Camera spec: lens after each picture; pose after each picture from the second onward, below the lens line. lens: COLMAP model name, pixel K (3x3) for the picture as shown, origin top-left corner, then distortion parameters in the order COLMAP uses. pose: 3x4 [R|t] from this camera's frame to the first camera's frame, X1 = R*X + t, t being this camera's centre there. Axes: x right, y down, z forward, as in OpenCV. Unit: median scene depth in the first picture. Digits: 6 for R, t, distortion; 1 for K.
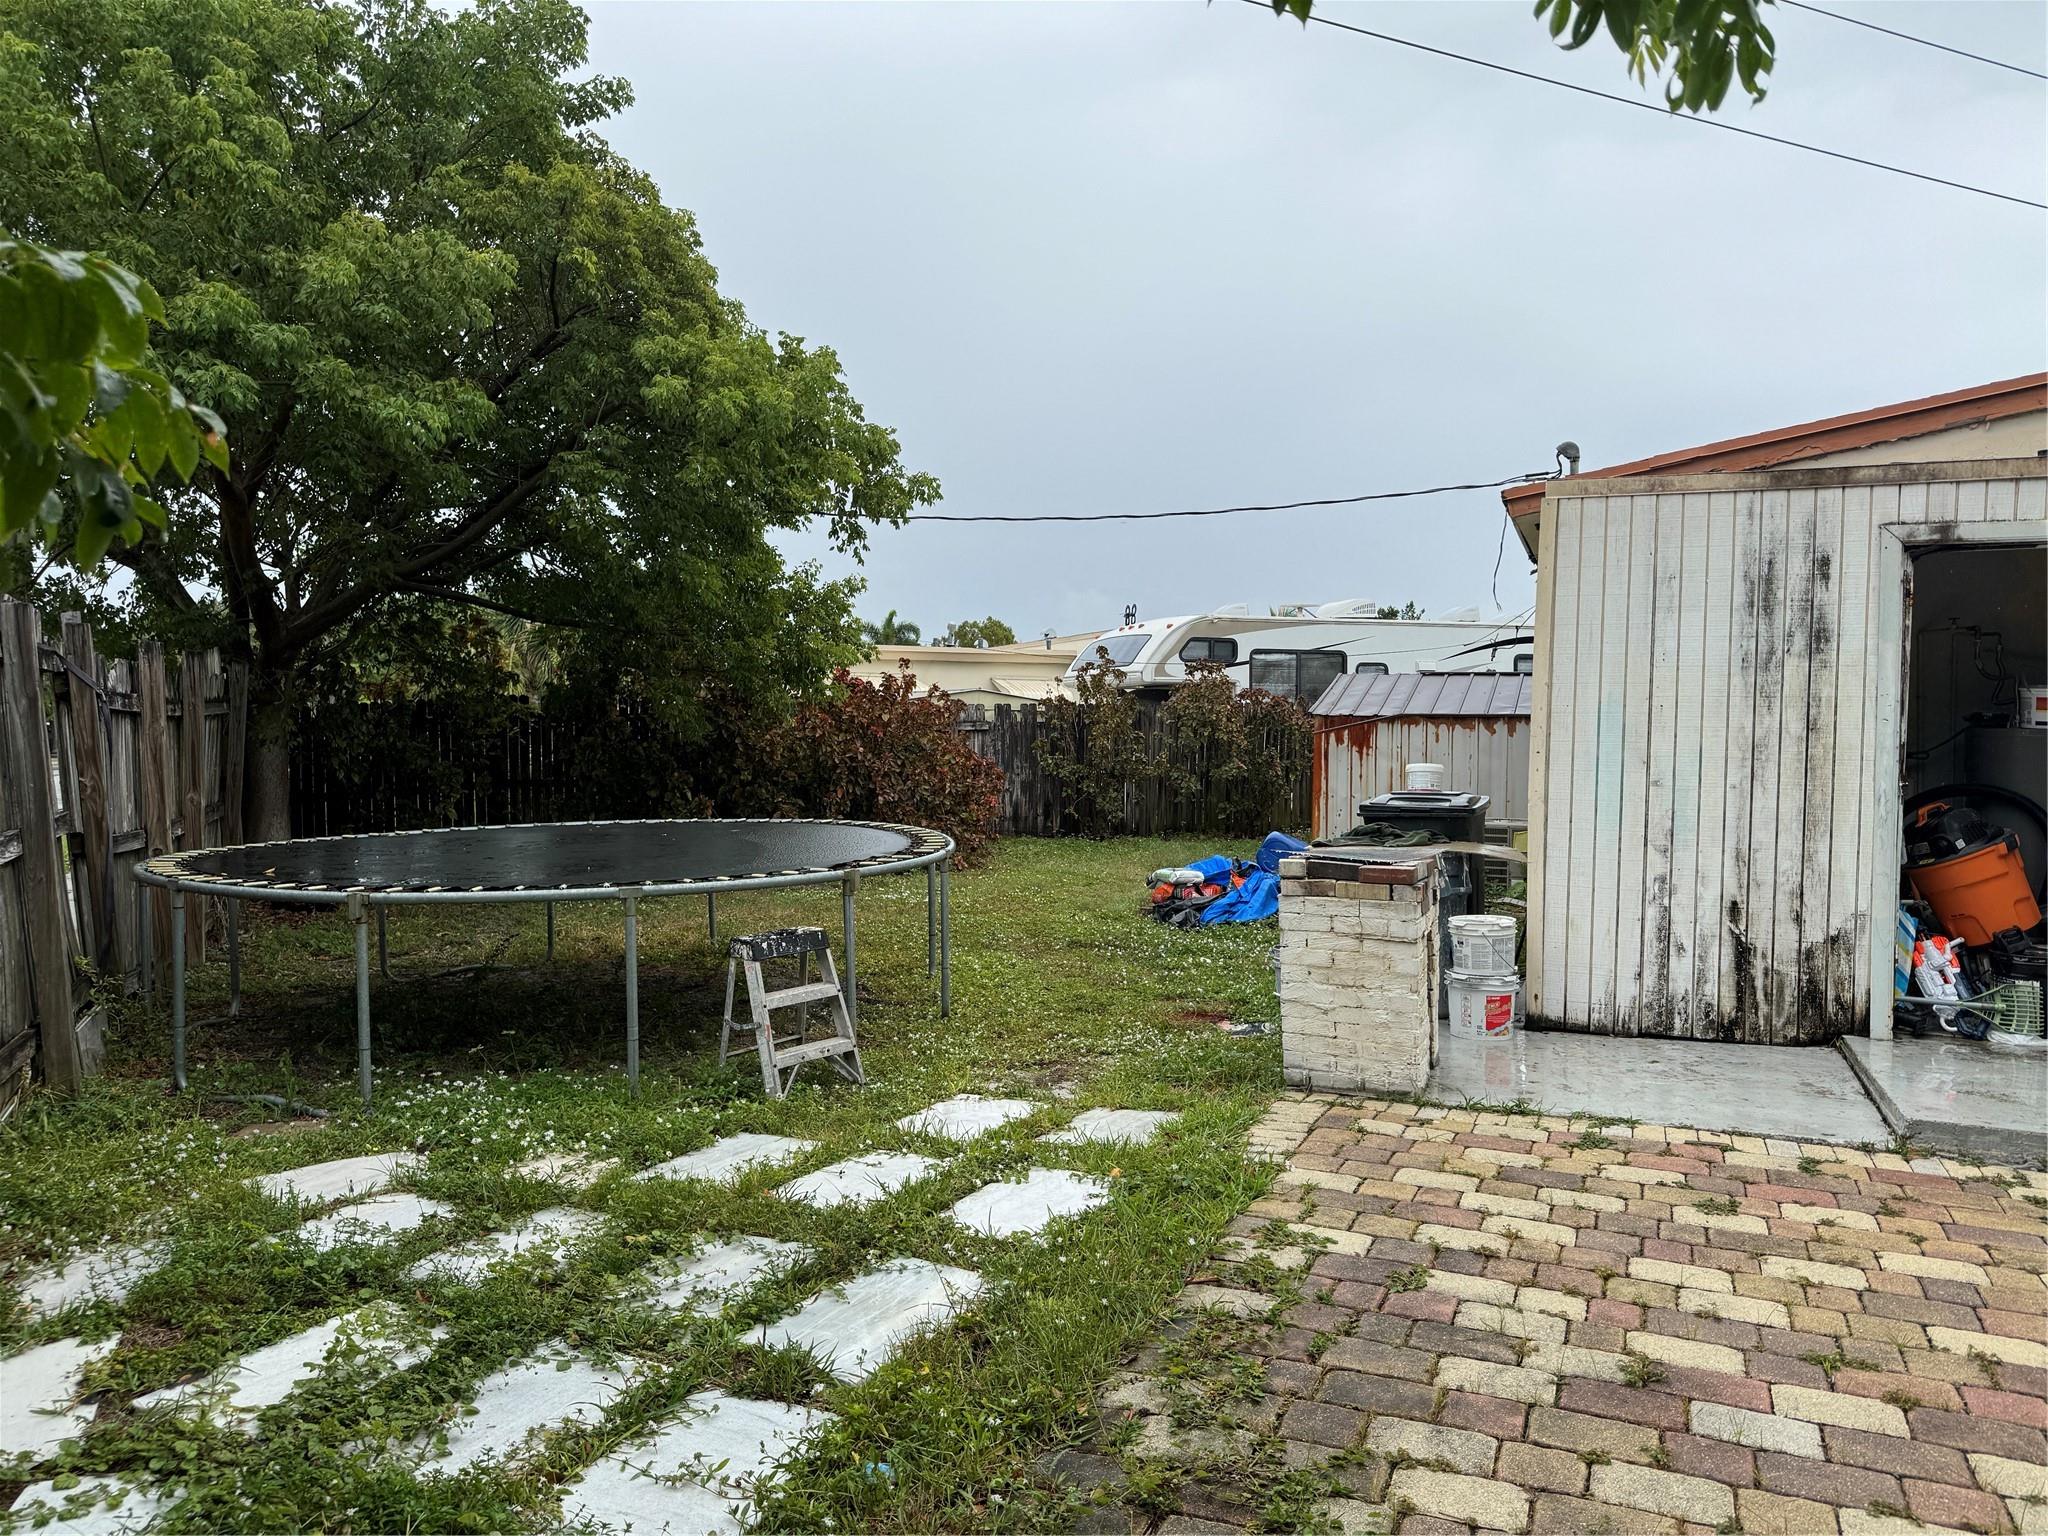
lens RADIAL K [[1451.0, 0, 1024.0], [0, 1451.0, 757.5], [0, 0, 1]] dist [0.038332, -0.039662]
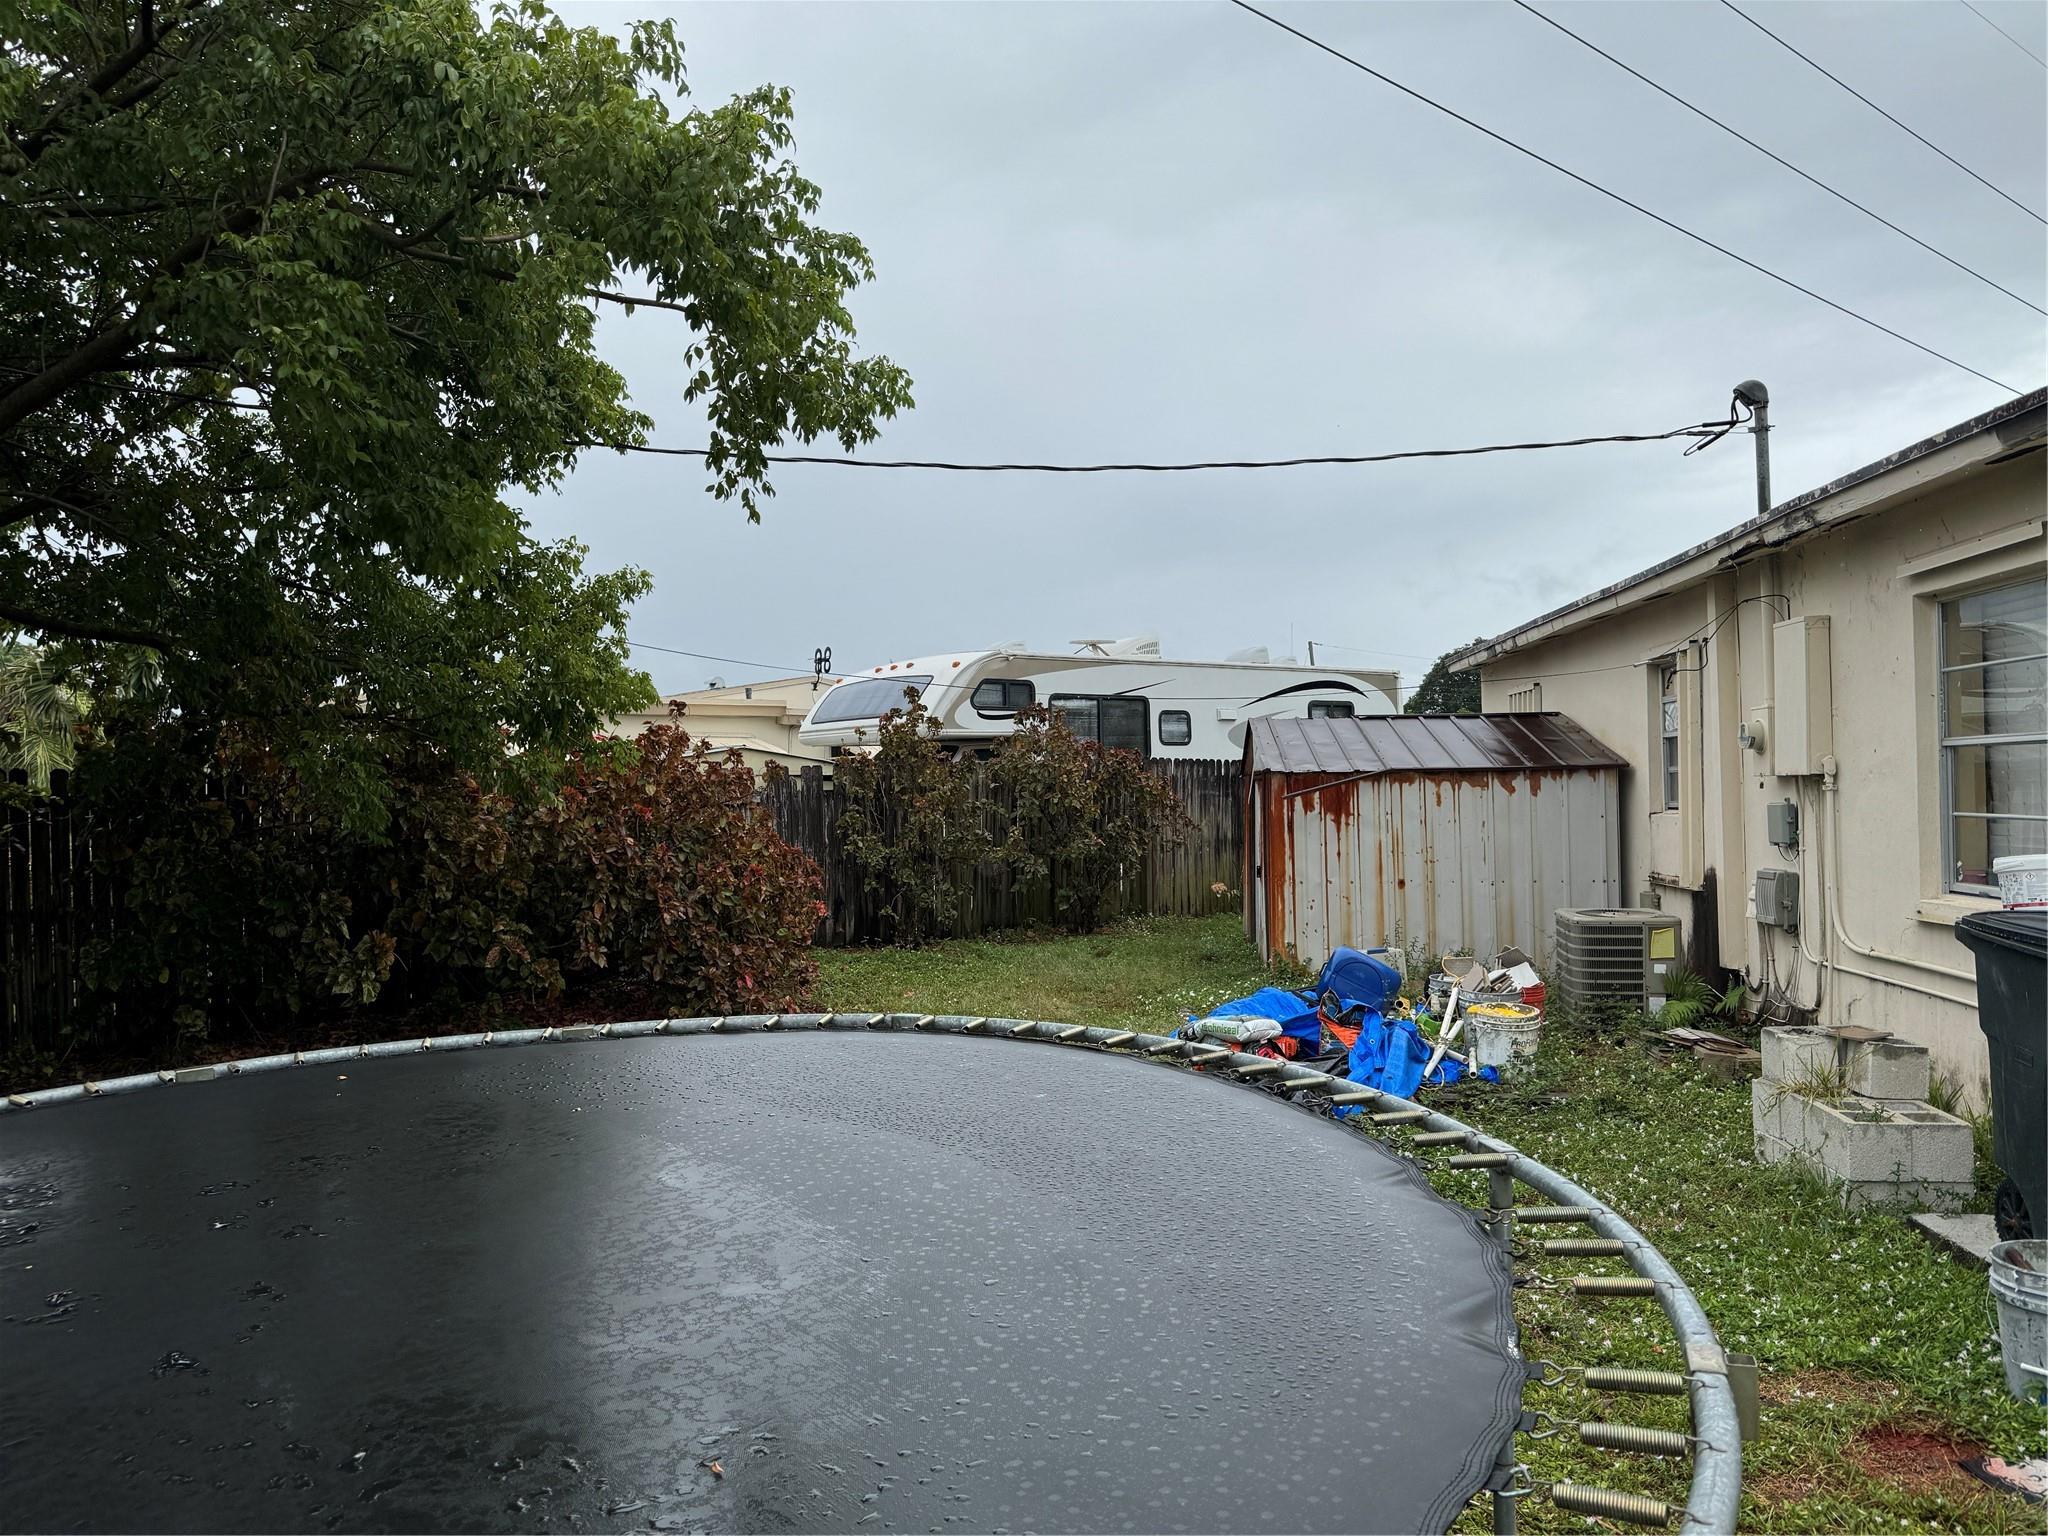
lens RADIAL K [[1451.0, 0, 1025.8], [0, 1451.0, 765.1], [0, 0, 1]] dist [0.038332, -0.039662]
pose [[0.953386, -0.019781, 0.301103, -0.142012], [0.030905, 0.999003, -0.032226, -0.013278], [-0.300165, 0.040029, 0.953047, 0.337880]]
